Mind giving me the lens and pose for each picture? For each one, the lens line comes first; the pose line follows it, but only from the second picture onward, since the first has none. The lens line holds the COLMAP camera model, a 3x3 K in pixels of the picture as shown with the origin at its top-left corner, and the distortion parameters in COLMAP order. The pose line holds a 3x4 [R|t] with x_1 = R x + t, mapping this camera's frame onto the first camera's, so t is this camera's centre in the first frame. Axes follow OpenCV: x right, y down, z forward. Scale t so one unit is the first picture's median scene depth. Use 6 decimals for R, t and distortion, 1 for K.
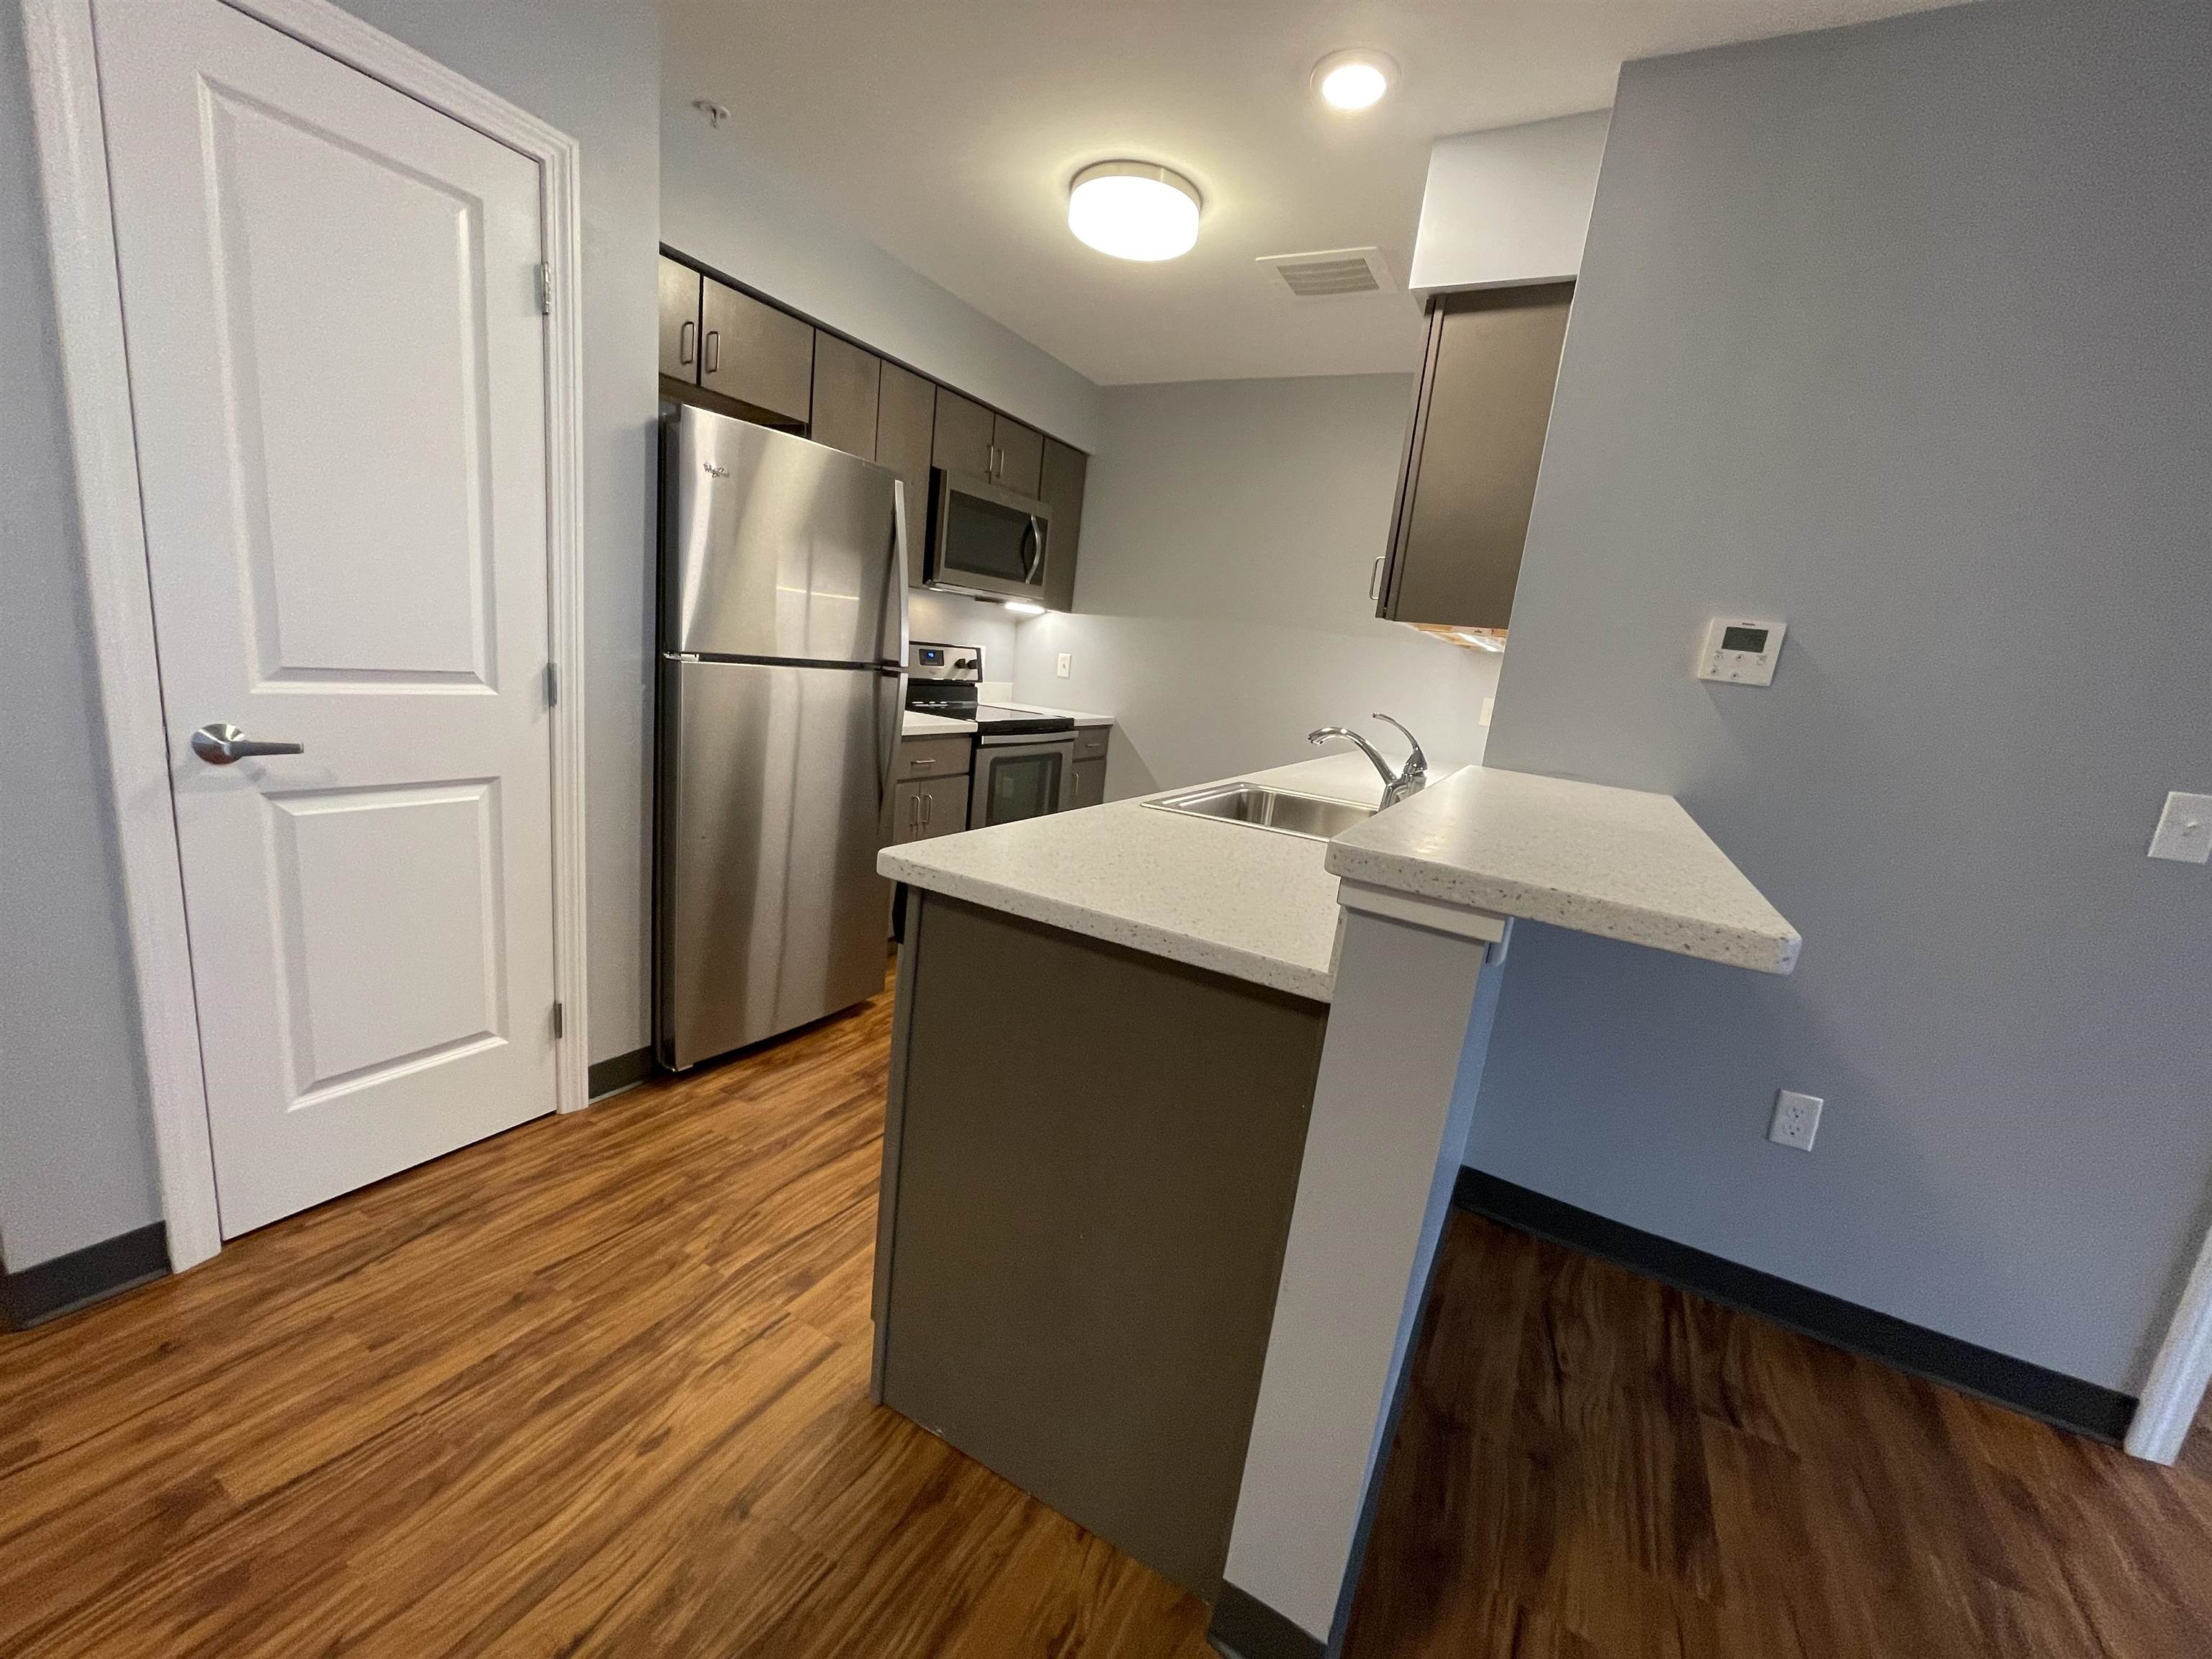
lens RADIAL K [[896.9, 0, 1101.7], [0, 896.9, 830.1], [0, 0, 1]] dist [-0.003067, 0.001000]
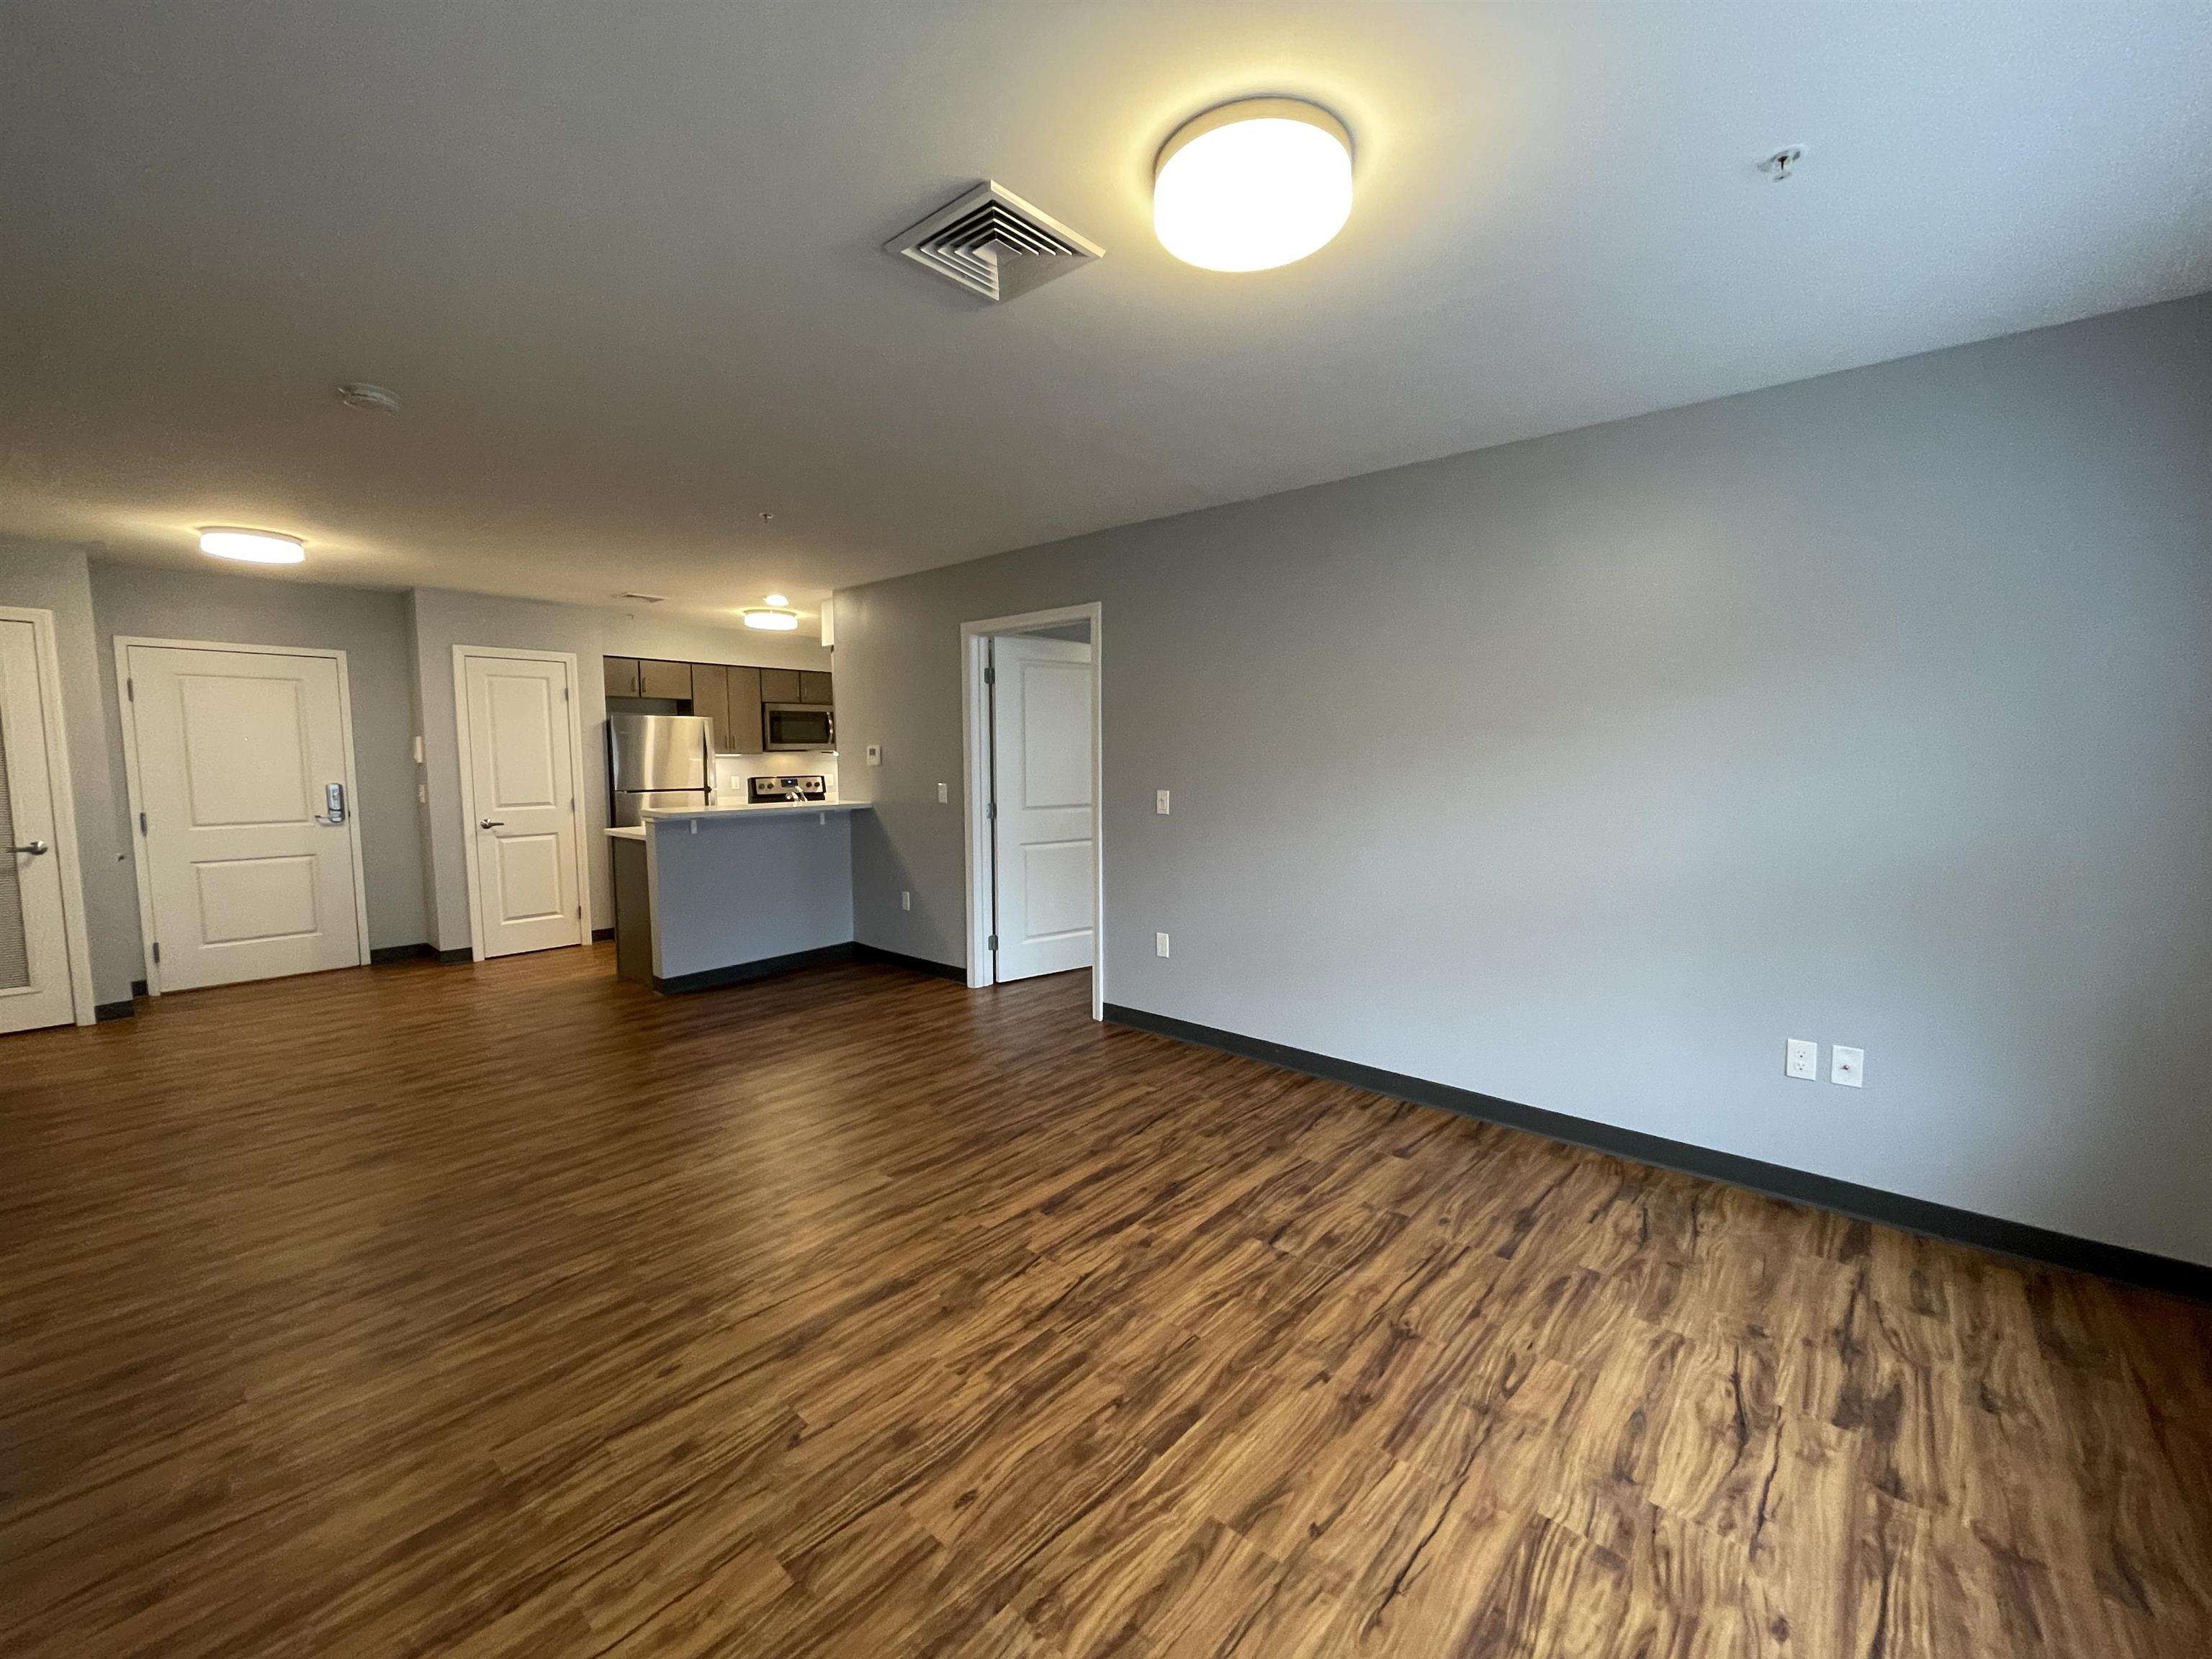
lens RADIAL K [[896.9, 0, 1104.7], [0, 896.9, 826.8], [0, 0, 1]] dist [-0.003067, 0.001000]
pose [[0.970245, -0.095692, -0.222414, 1.467183], [0.065146, 0.987887, -0.140840, 0.374593], [0.233197, 0.122160, 0.964726, -1.258346]]
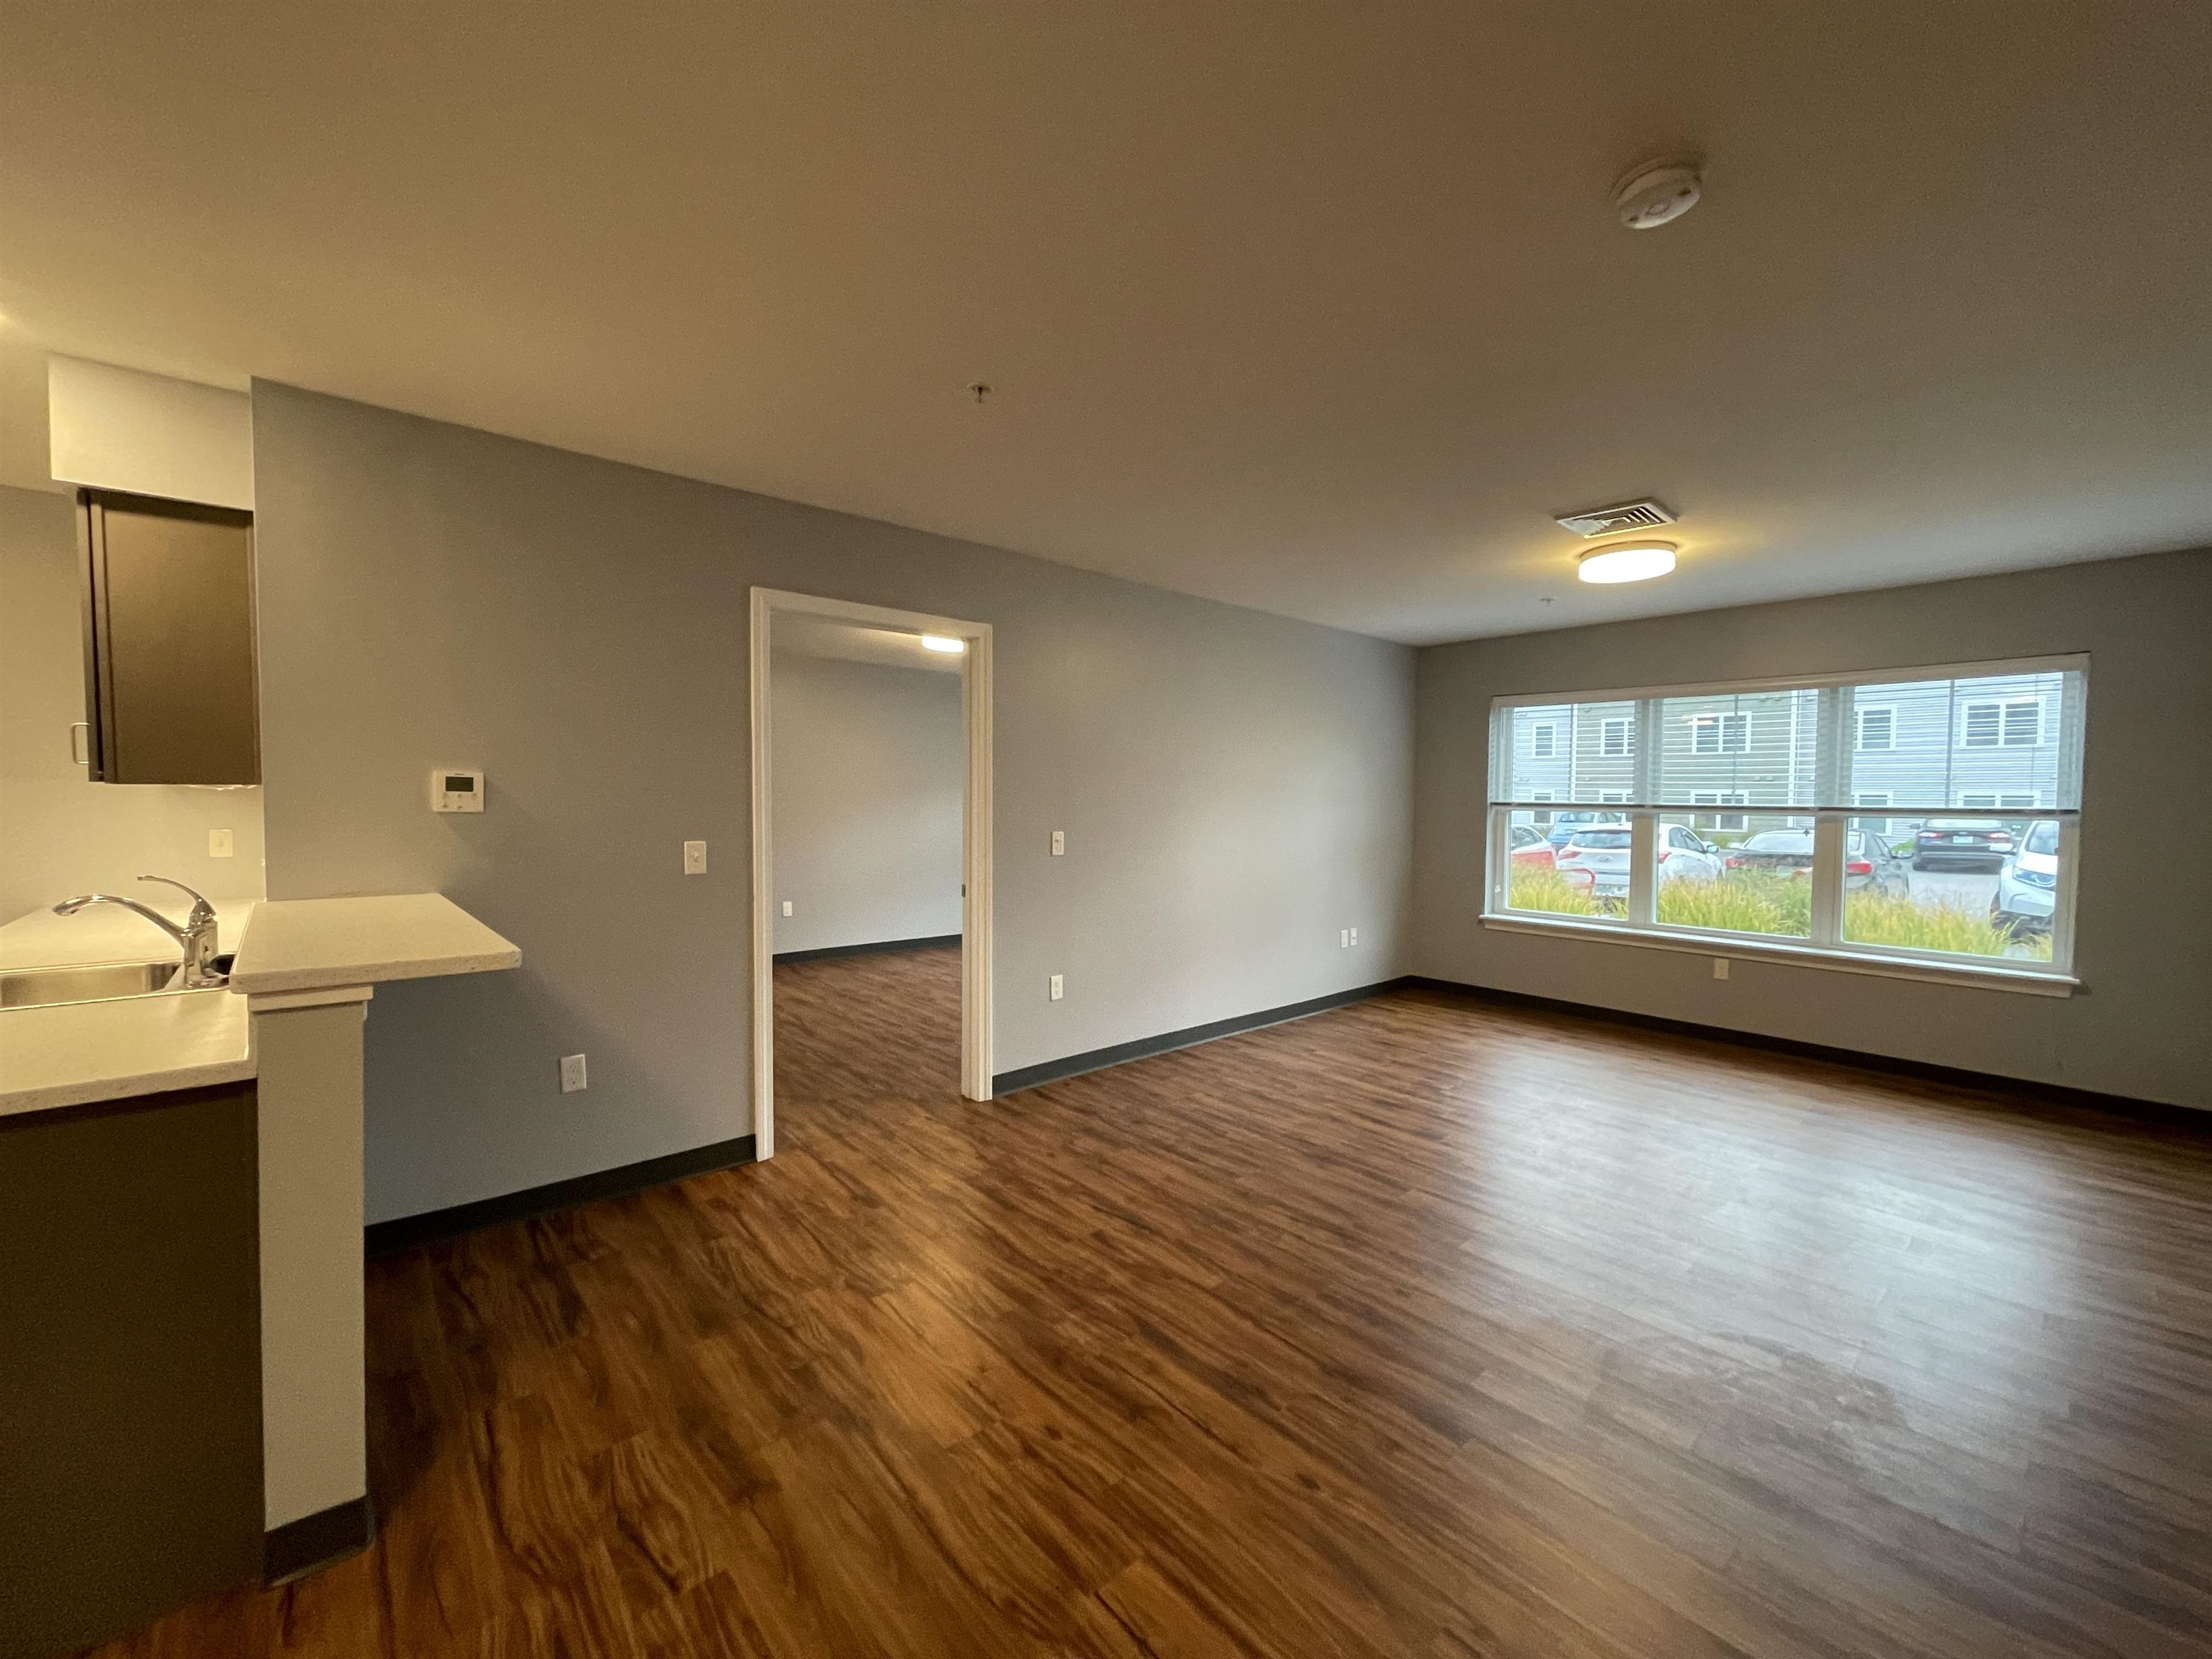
lens RADIAL K [[896.9, 0, 1095.6], [0, 896.9, 835.8], [0, 0, 1]] dist [-0.003067, 0.001000]
pose [[0.335417, -0.147839, 0.930397, -0.228486], [0.219392, 0.972713, 0.075470, -0.003605], [-0.916167, 0.178807, 0.358700, -0.340944]]
